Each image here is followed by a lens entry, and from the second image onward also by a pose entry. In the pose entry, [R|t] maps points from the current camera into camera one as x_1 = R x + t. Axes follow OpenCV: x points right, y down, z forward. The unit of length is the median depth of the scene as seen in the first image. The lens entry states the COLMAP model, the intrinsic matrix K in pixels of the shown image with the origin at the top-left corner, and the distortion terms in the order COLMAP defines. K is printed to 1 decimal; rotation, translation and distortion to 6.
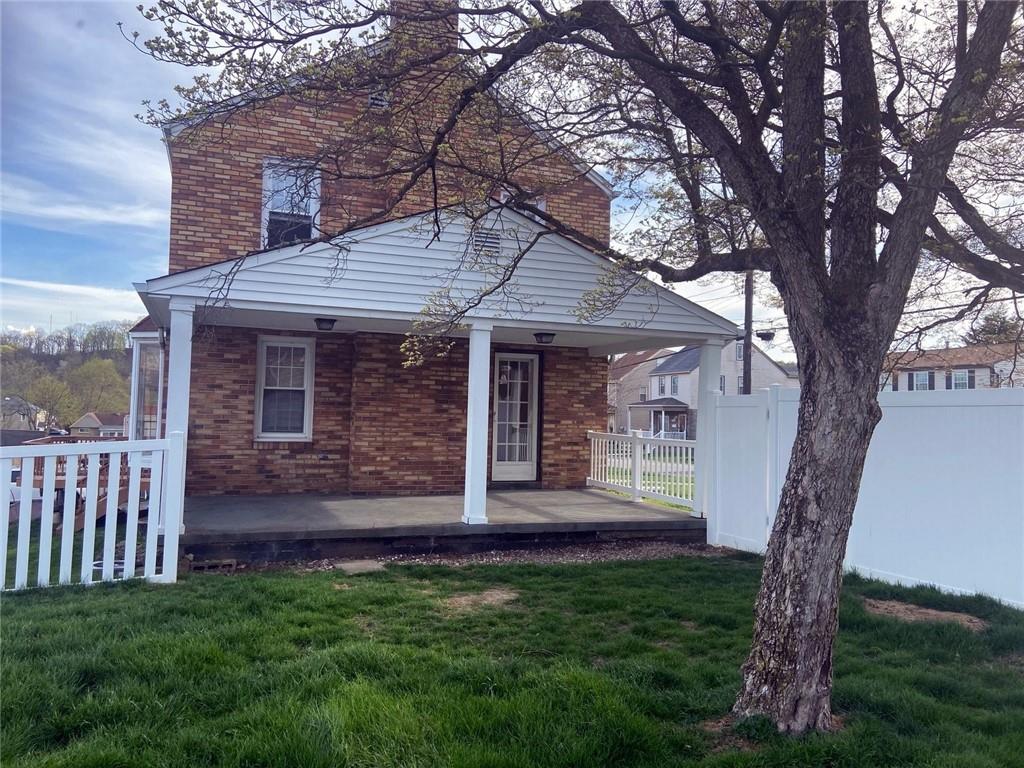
lens RADIAL K [[768.7, 0, 514.2], [0, 768.7, 374.7], [0, 0, 1]] dist [0.044141, -0.039758]
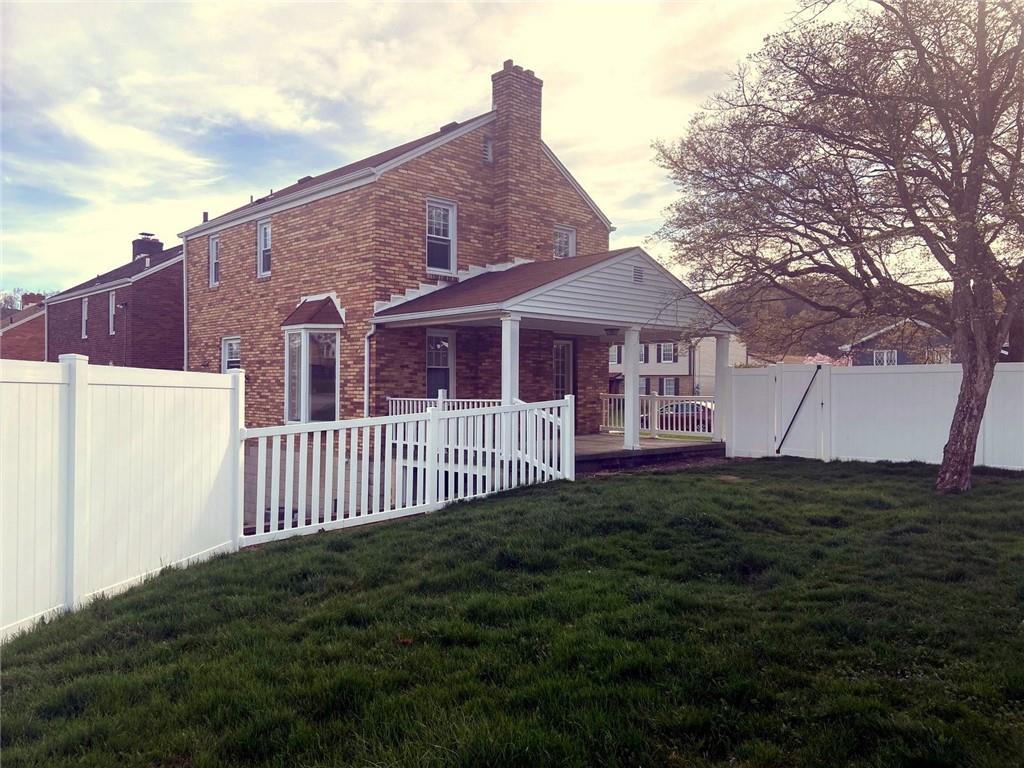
lens RADIAL K [[768.7, 0, 505.4], [0, 768.7, 383.9], [0, 0, 1]] dist [0.044141, -0.039758]
pose [[0.919948, -0.019993, 0.391530, -0.726083], [-0.001069, 0.998567, 0.053503, -0.025749], [-0.392038, -0.049639, 0.918609, -0.301534]]
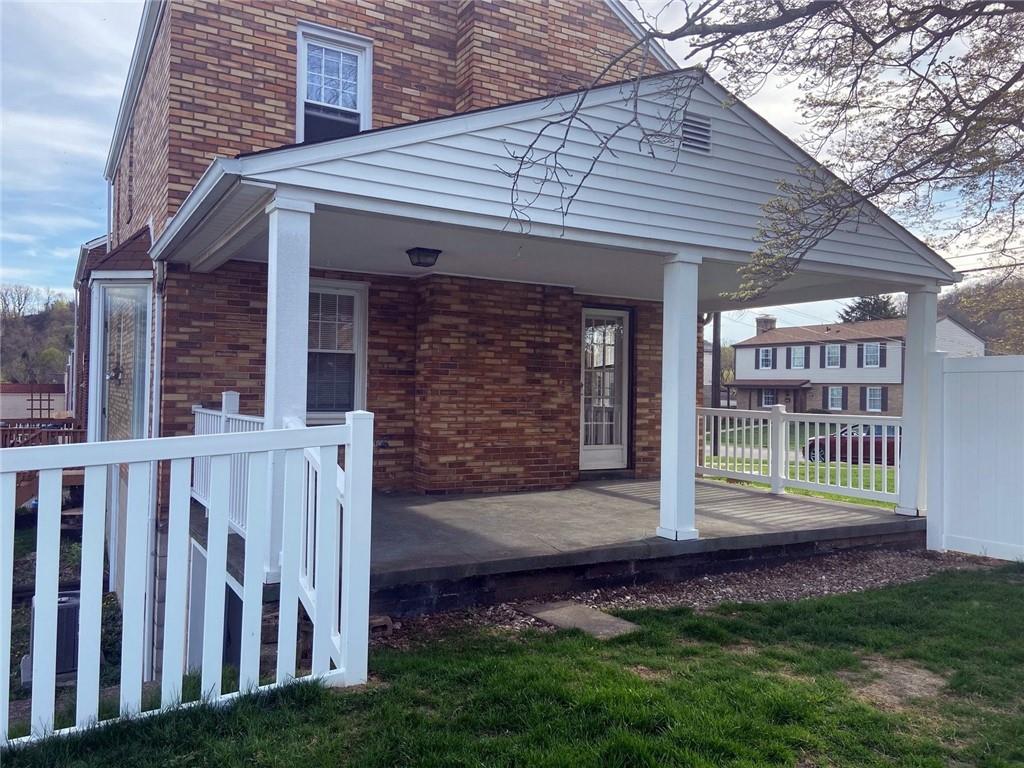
lens RADIAL K [[768.7, 0, 508.7], [0, 768.7, 382.7], [0, 0, 1]] dist [0.044141, -0.039758]
pose [[0.987964, -0.003959, 0.154633, -0.243391], [-0.002675, 0.999086, 0.042671, 0.016140], [-0.154660, -0.042571, 0.987050, 0.256866]]
